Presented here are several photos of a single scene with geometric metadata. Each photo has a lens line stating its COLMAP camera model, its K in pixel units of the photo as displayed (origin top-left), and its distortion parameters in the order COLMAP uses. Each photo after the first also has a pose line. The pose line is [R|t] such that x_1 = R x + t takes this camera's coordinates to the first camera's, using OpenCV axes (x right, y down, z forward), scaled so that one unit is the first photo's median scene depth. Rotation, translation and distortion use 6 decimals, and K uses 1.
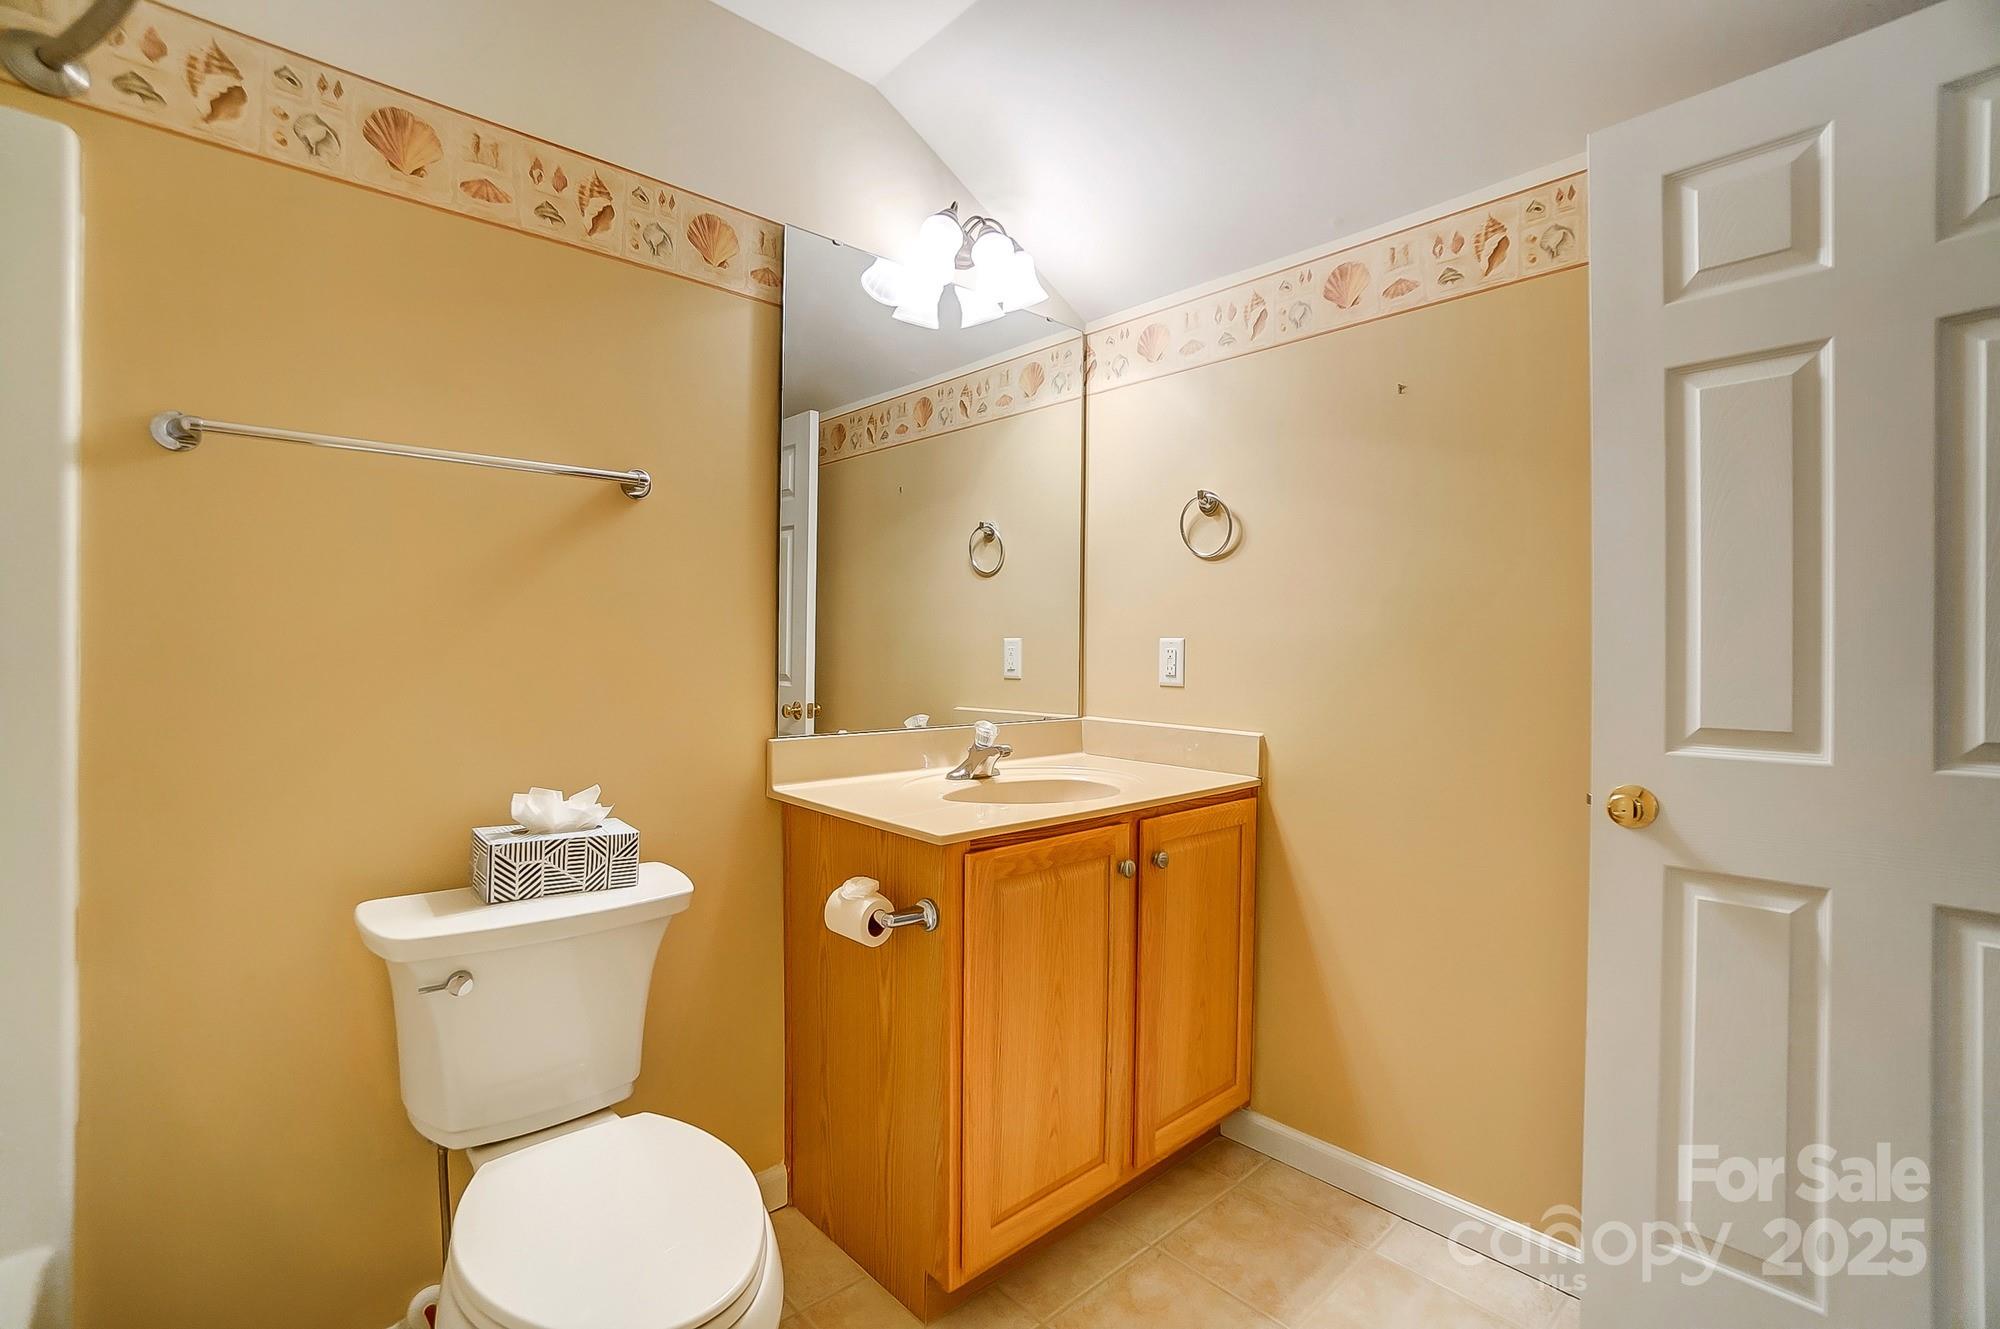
lens RADIAL K [[895.0, 0, 1015.0], [0, 895.0, 662.8], [0, 0, 1]] dist [-0.051188, 0.015279]
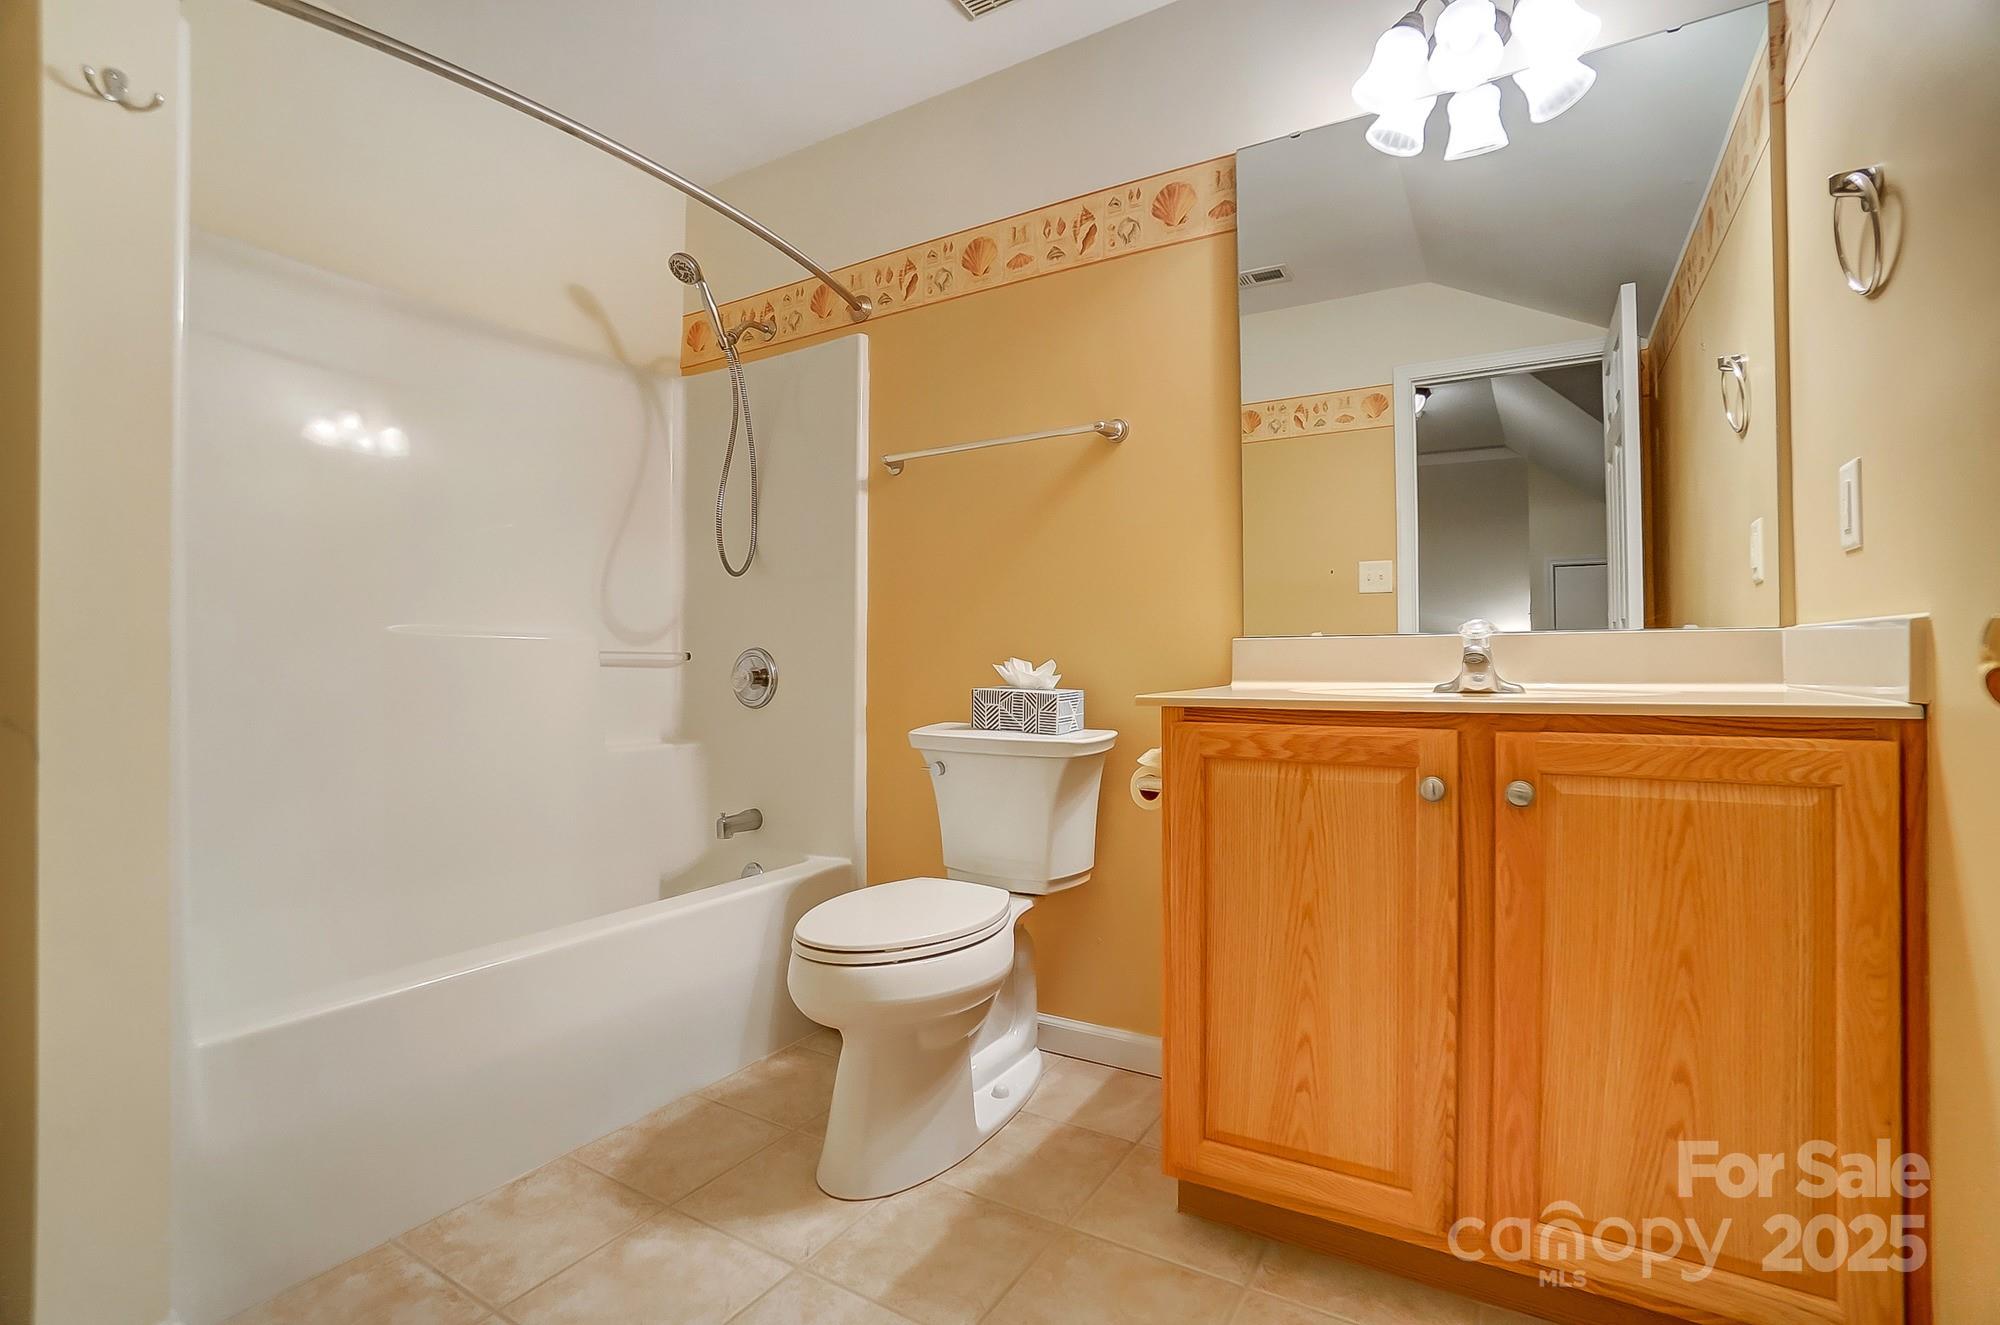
lens RADIAL K [[895.0, 0, 1003.3], [0, 895.0, 665.4], [0, 0, 1]] dist [-0.051188, 0.015279]
pose [[0.286798, -0.009833, -0.957941, 0.772163], [-0.006420, 0.999905, -0.012186, 0.155721], [0.957970, 0.009645, 0.286708, 0.510783]]
